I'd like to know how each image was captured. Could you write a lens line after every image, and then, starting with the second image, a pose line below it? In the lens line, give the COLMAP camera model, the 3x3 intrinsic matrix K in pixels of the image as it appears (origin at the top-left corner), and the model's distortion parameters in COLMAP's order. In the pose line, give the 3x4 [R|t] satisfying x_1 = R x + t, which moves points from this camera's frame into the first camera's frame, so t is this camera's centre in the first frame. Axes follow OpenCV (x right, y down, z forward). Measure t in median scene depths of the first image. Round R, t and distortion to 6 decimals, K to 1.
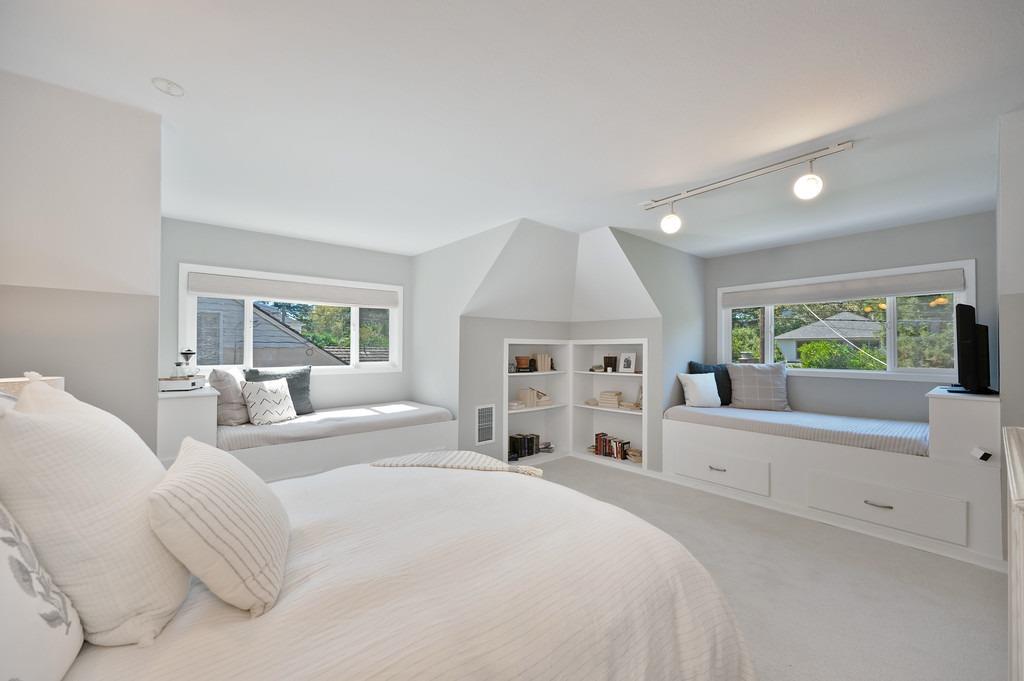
lens RADIAL K [[402.9, 0, 513.0], [0, 402.9, 345.1], [0, 0, 1]] dist [-0.000549, -0.000014]
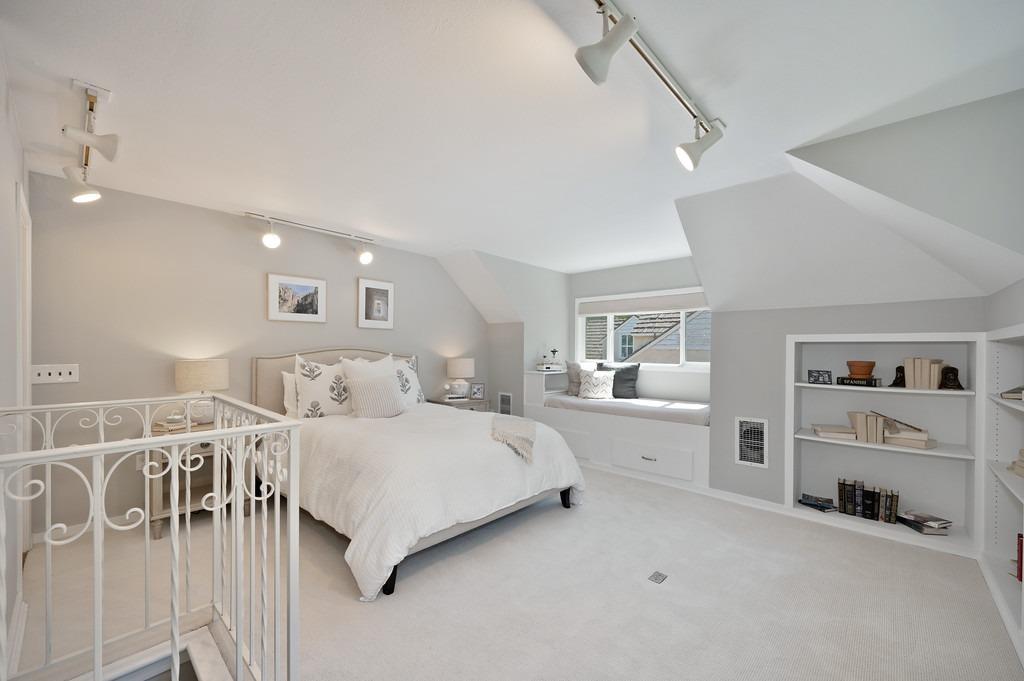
lens RADIAL K [[405.1, 0, 512.7], [0, 405.1, 350.6], [0, 0, 1]] dist [0.000377, 0.000039]
pose [[0.125671, 0.003180, -0.992067, 0.676425], [0.004816, 0.999981, 0.003815, 0.007310], [0.992060, -0.005257, 0.125653, 0.417971]]
